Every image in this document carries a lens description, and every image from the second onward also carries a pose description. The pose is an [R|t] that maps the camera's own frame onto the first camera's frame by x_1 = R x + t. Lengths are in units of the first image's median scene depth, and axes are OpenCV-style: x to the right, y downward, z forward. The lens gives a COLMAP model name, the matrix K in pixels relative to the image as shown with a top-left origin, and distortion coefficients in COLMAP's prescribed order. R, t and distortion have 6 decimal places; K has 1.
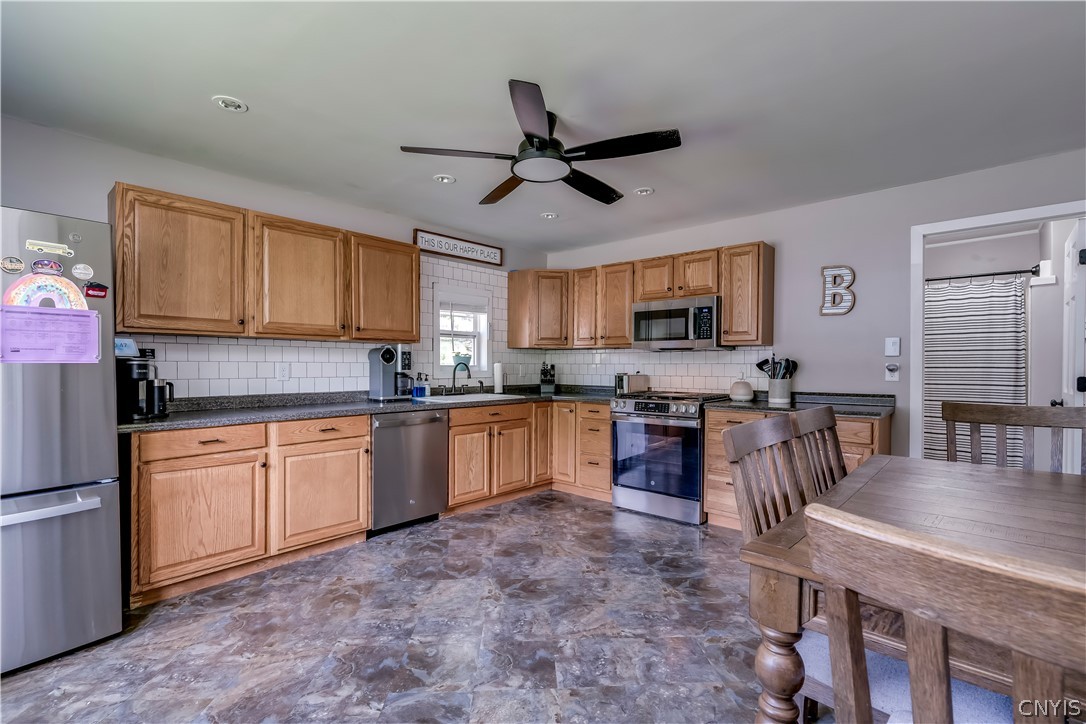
lens RADIAL K [[487.2, 0, 546.2], [0, 487.2, 369.6], [0, 0, 1]] dist [-0.015496, 0.000057]
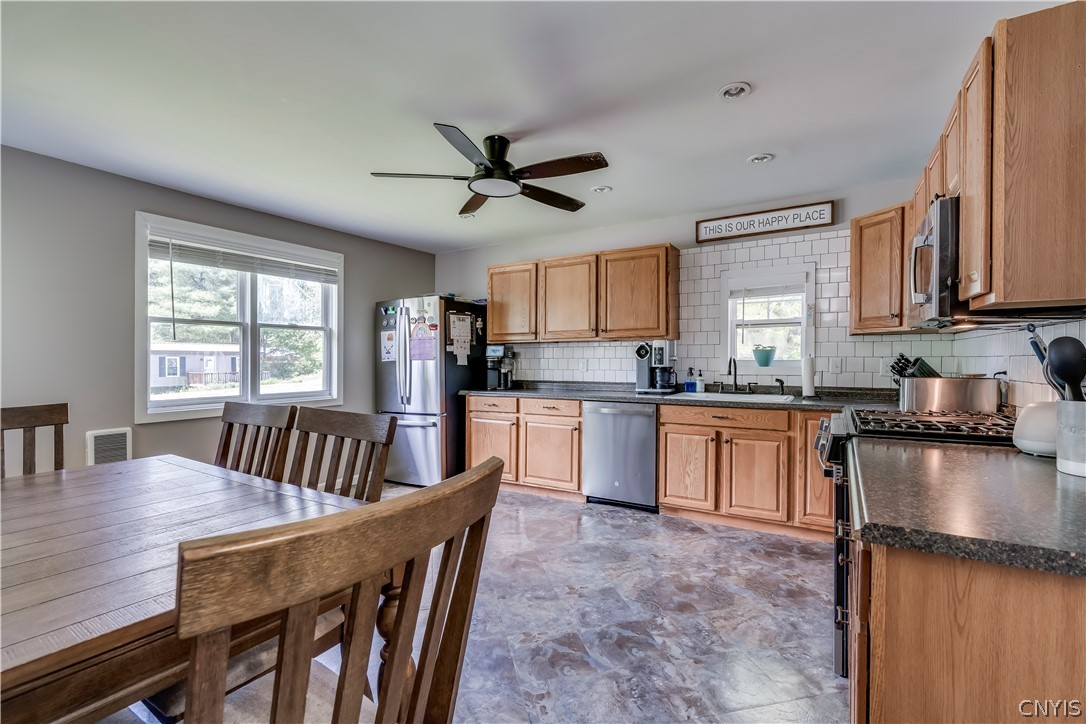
lens RADIAL K [[487.2, 0, 546.4], [0, 487.2, 359.7], [0, 0, 1]] dist [-0.015496, 0.000057]
pose [[0.189444, -0.003852, -0.981884, 0.709654], [-0.004208, 0.999980, -0.004735, -0.004173], [0.981882, 0.005029, 0.189424, 0.572554]]
